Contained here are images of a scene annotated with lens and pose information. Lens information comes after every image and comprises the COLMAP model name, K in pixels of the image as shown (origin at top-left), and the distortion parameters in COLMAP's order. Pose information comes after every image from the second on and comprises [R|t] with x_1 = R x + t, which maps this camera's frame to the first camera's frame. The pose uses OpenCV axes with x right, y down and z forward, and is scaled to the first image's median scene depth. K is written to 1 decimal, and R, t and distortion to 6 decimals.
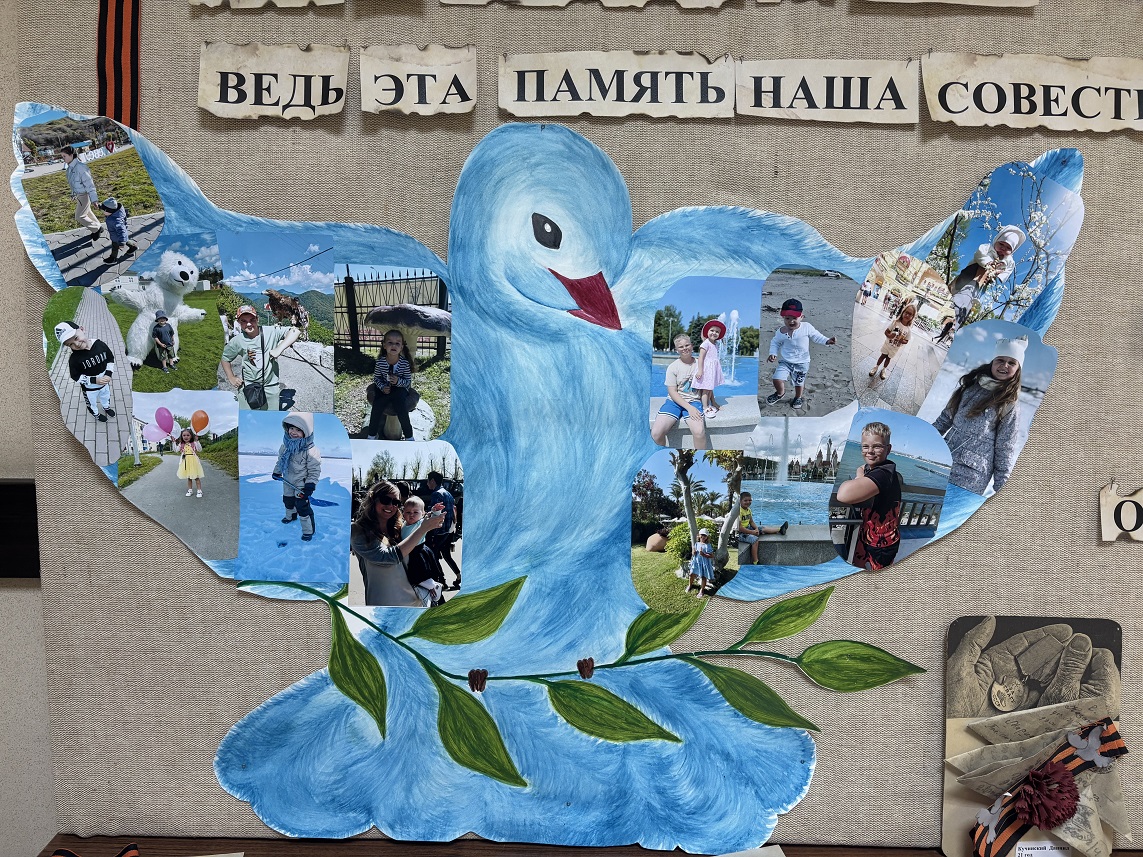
lens RADIAL K [[873.4, 0, 570.3], [0, 873.4, 449.1], [0, 0, 1]] dist [0.047648, -0.064790]
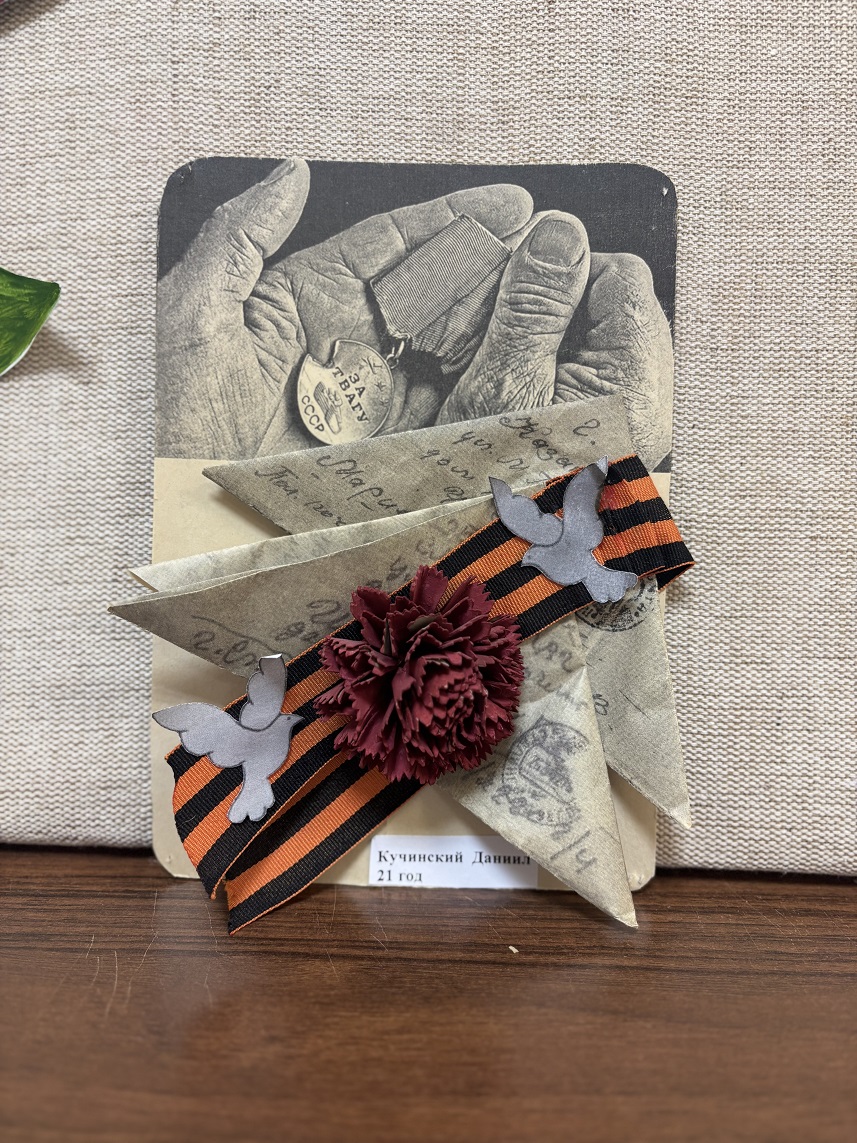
lens RADIAL K [[873.4, 0, 419.3], [0, 873.4, 567.2], [0, 0, 1]] dist [0.047648, -0.064790]
pose [[0.999724, 0.016711, -0.016534, 0.536226], [-0.016967, 0.999736, -0.015481, 0.352539], [0.016271, 0.015758, 0.999743, 0.668497]]
